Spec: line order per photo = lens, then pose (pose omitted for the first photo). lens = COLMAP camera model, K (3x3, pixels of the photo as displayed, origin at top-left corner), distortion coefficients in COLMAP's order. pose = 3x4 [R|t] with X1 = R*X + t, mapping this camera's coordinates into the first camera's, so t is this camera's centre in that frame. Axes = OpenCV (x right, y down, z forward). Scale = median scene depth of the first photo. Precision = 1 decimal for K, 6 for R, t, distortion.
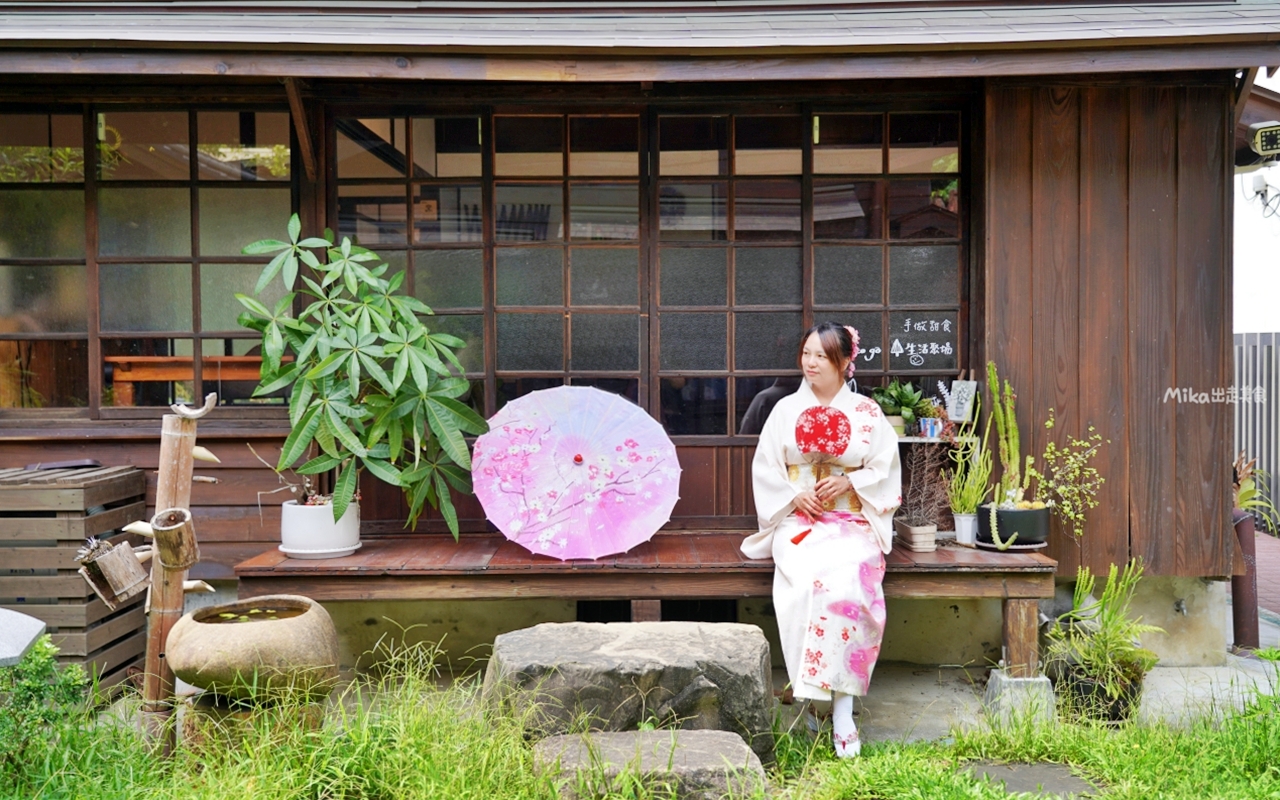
lens RADIAL K [[1370.8, 0, 640.9], [0, 1370.8, 399.1], [0, 0, 1]] dist [0.028680, 0.000000]
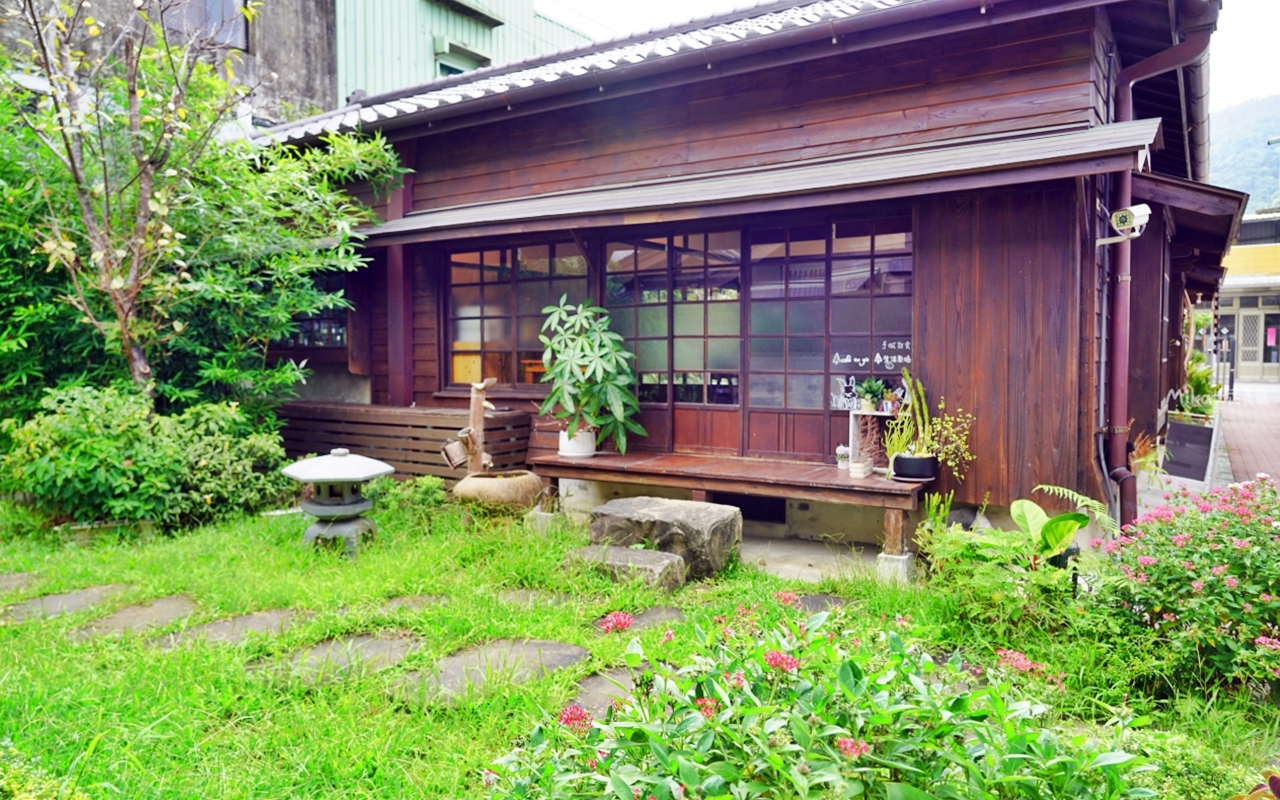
lens RADIAL K [[882.9, 0, 640.3], [0, 882.9, 400.6], [0, 0, 1]] dist [-0.012556, -0.001079]
pose [[0.838492, 0.031707, -0.543991, 0.573960], [-0.020687, 0.999438, 0.026367, -0.009073], [0.544522, -0.010855, 0.838676, -0.069280]]
